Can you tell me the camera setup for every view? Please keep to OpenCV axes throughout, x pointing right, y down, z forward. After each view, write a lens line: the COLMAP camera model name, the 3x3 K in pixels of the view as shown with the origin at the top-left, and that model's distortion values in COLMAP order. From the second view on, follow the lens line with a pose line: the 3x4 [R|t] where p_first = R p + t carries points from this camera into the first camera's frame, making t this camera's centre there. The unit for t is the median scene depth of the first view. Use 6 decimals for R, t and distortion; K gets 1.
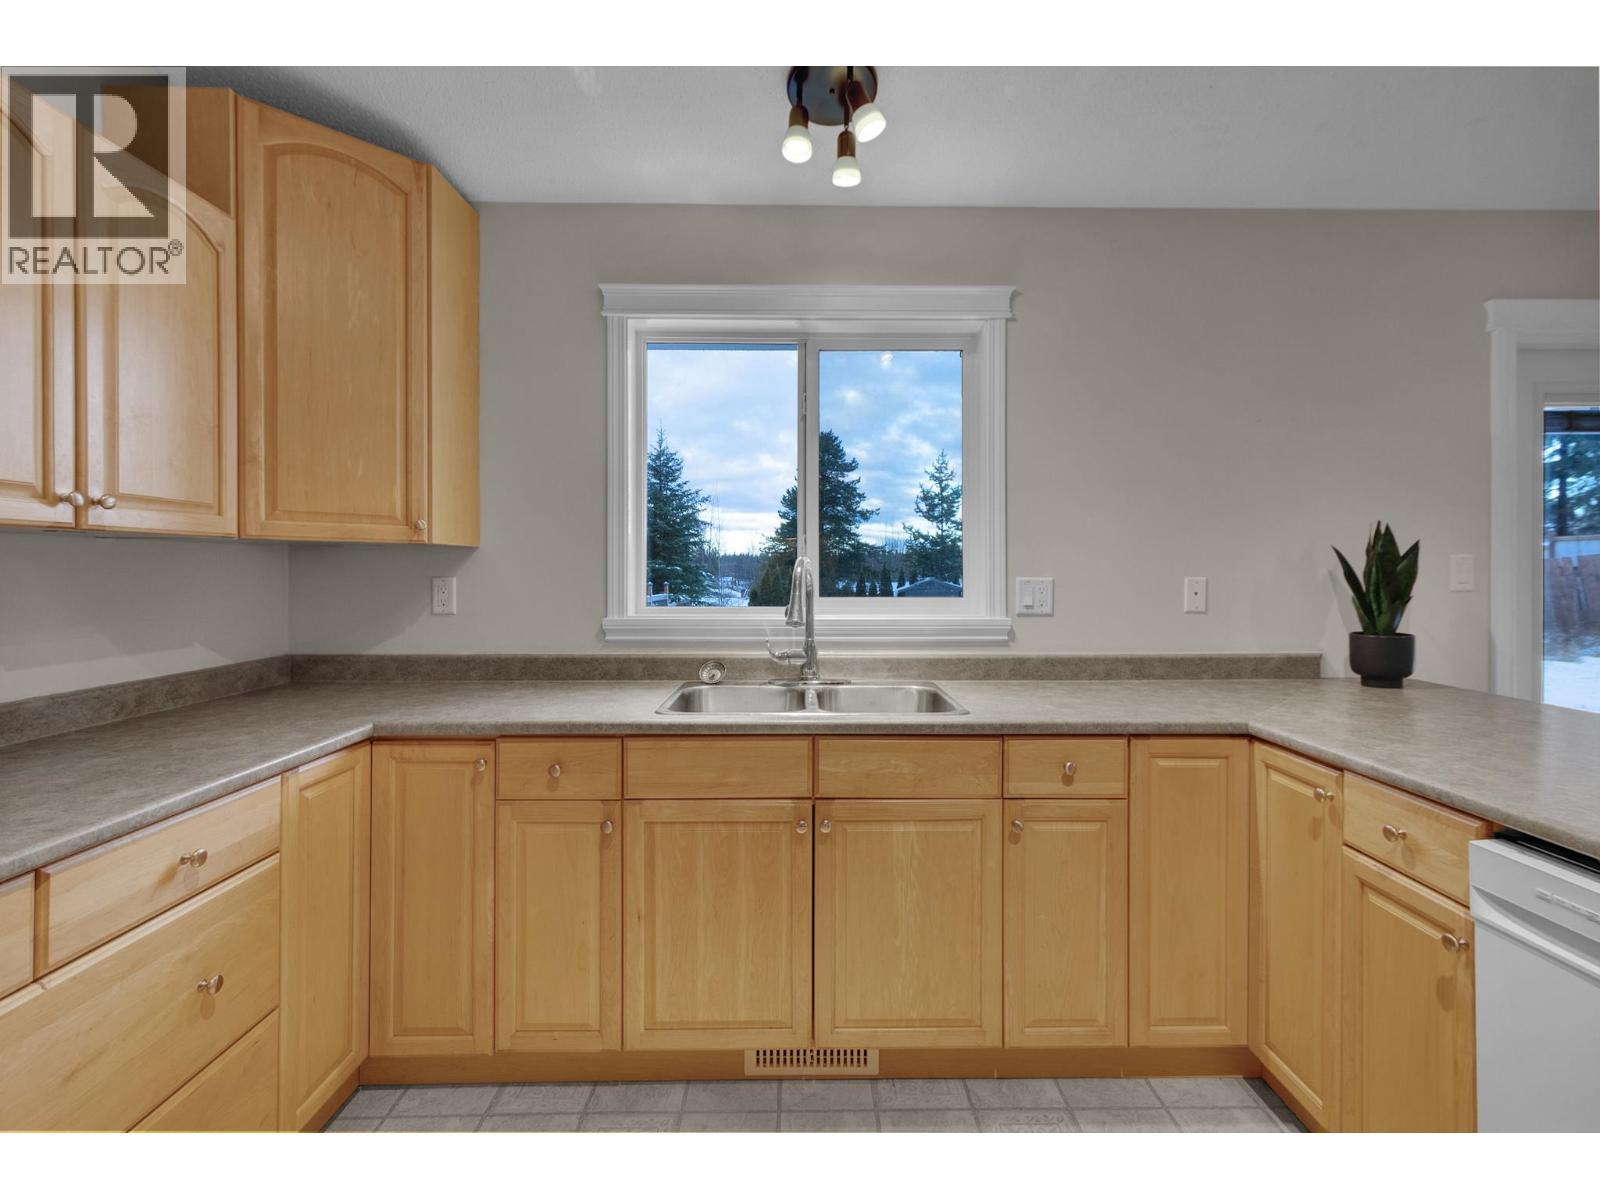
lens RADIAL K [[722.8, 0, 803.0], [0, 722.8, 573.5], [0, 0, 1]] dist [0.002179, 0.000482]
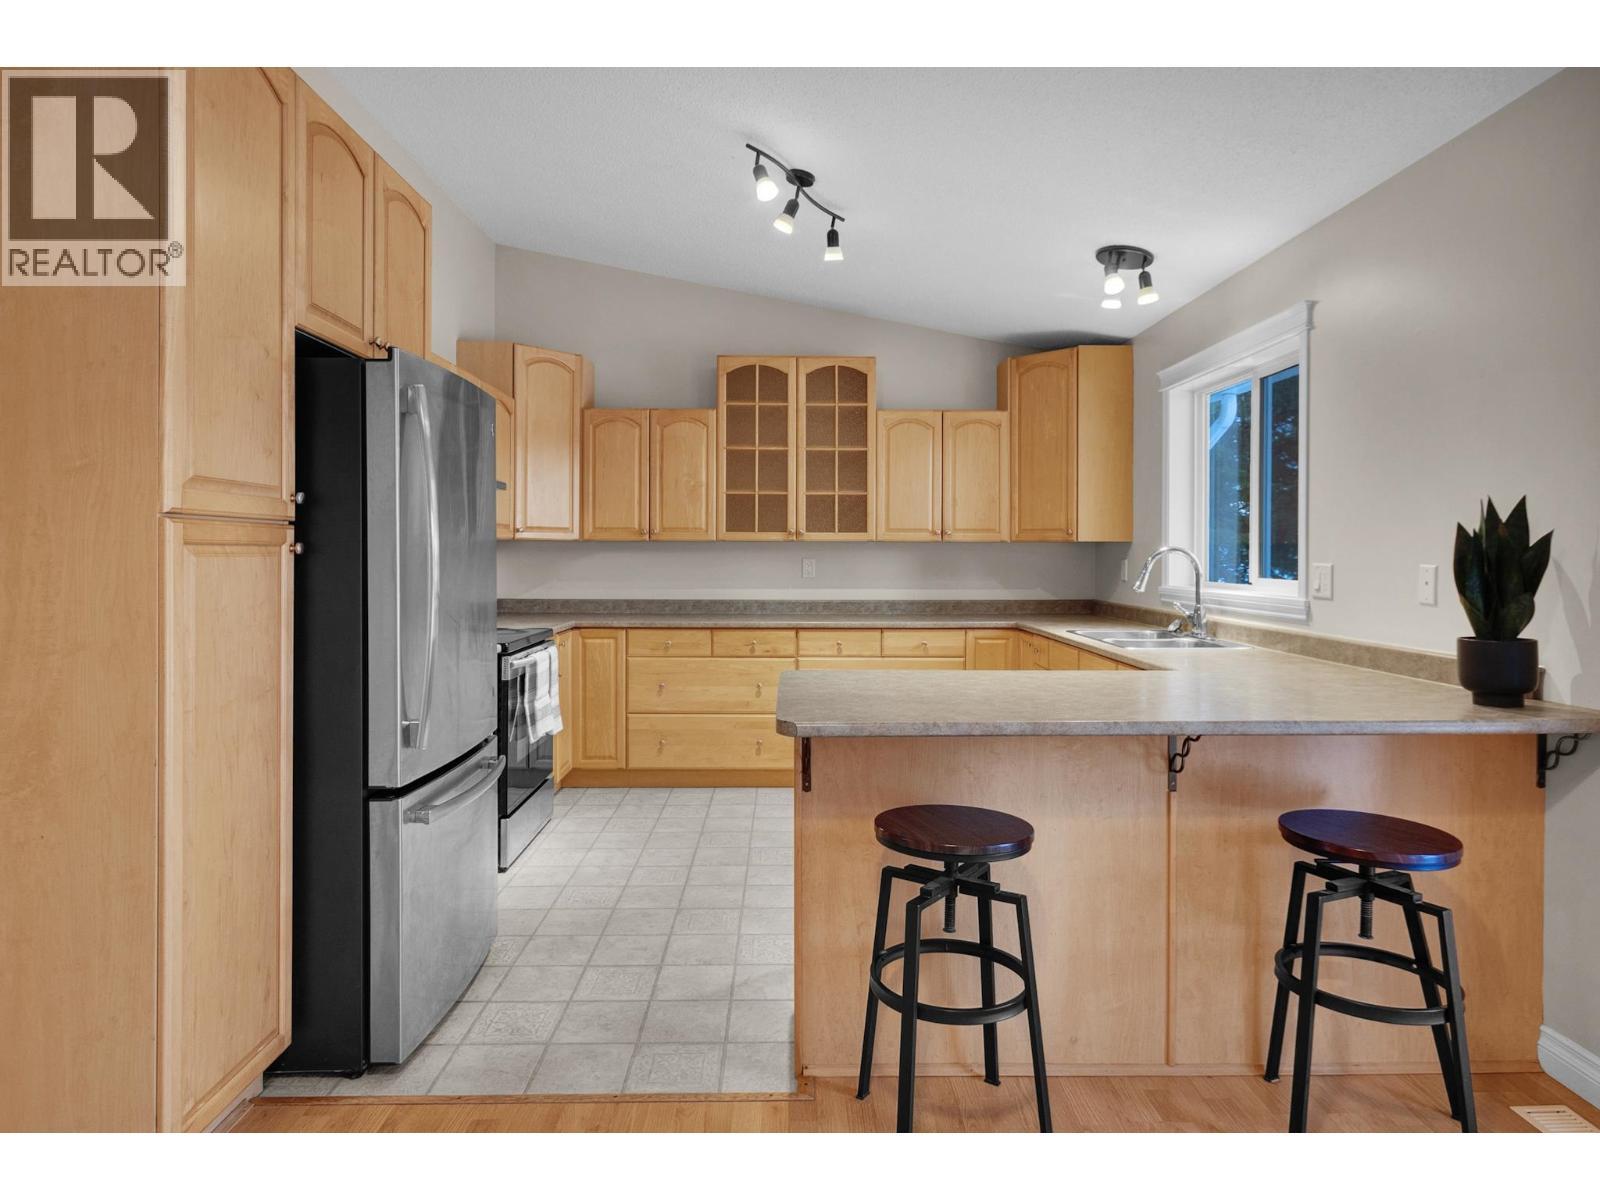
lens RADIAL K [[925.4, 0, 797.8], [0, 925.4, 554.5], [0, 0, 1]] dist [-0.001639, 0.000561]
pose [[-0.003057, 0.001509, -0.999994, 1.771678], [-0.002214, 0.999996, 0.001515, -0.008297], [0.999993, 0.002218, -0.003054, 0.234584]]
